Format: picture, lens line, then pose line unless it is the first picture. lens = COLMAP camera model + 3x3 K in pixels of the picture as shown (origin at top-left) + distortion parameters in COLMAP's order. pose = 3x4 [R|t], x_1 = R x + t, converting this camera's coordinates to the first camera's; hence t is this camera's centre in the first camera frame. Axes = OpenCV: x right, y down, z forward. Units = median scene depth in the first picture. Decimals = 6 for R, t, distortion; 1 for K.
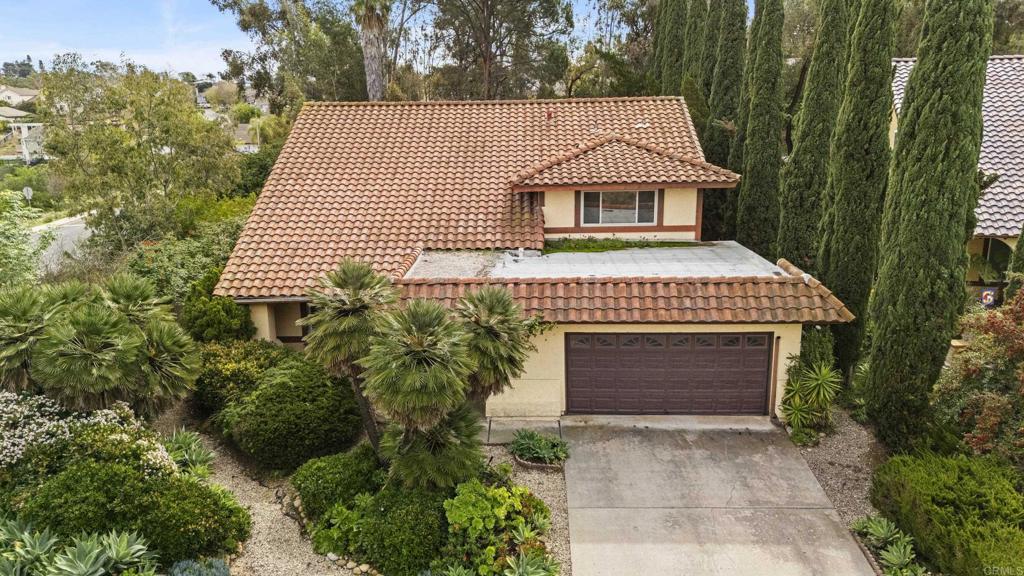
lens RADIAL K [[741.9, 0, 512.0], [0, 741.9, 288.0], [0, 0, 1]] dist [0.084427, -0.107343]
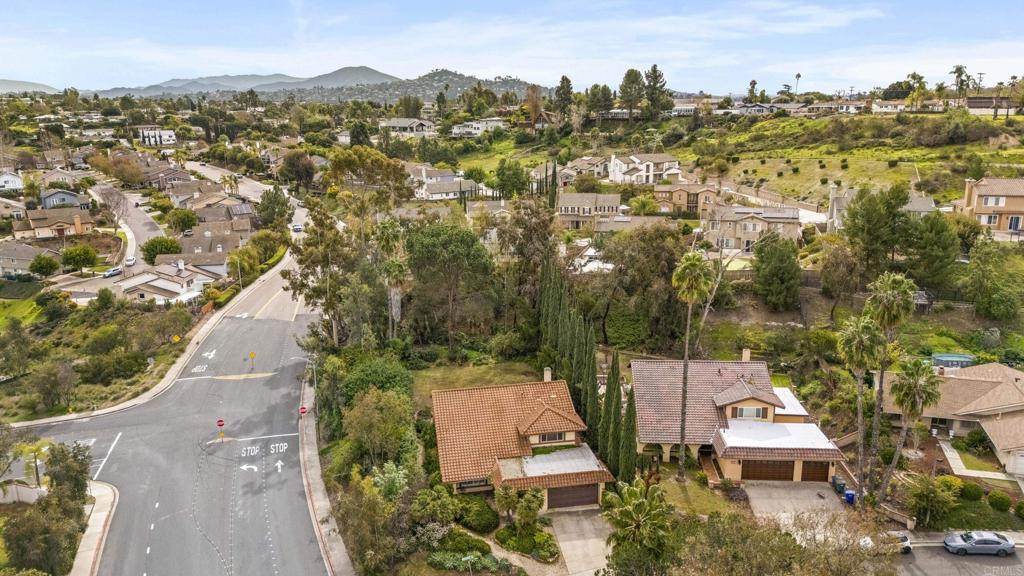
lens RADIAL K [[741.9, 0, 512.0], [0, 741.9, 288.0], [0, 0, 1]] dist [0.084427, -0.107343]
pose [[0.977799, -0.048394, 0.203879, -0.907550], [0.046991, 0.998827, 0.011720, -1.105629], [-0.204207, -0.001879, 0.978926, -2.951663]]
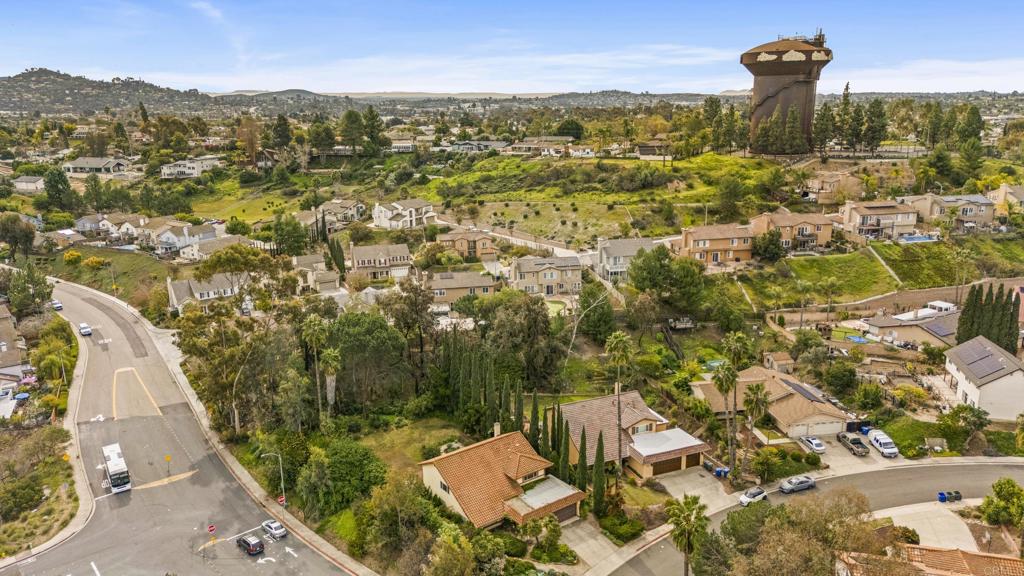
lens RADIAL K [[741.9, 0, 512.0], [0, 741.9, 288.0], [0, 0, 1]] dist [0.084427, -0.107343]
pose [[0.783652, -0.152054, 0.602303, -3.361586], [0.149898, 0.987215, 0.054195, -2.014847], [-0.602843, 0.047814, 0.796426, -3.454809]]
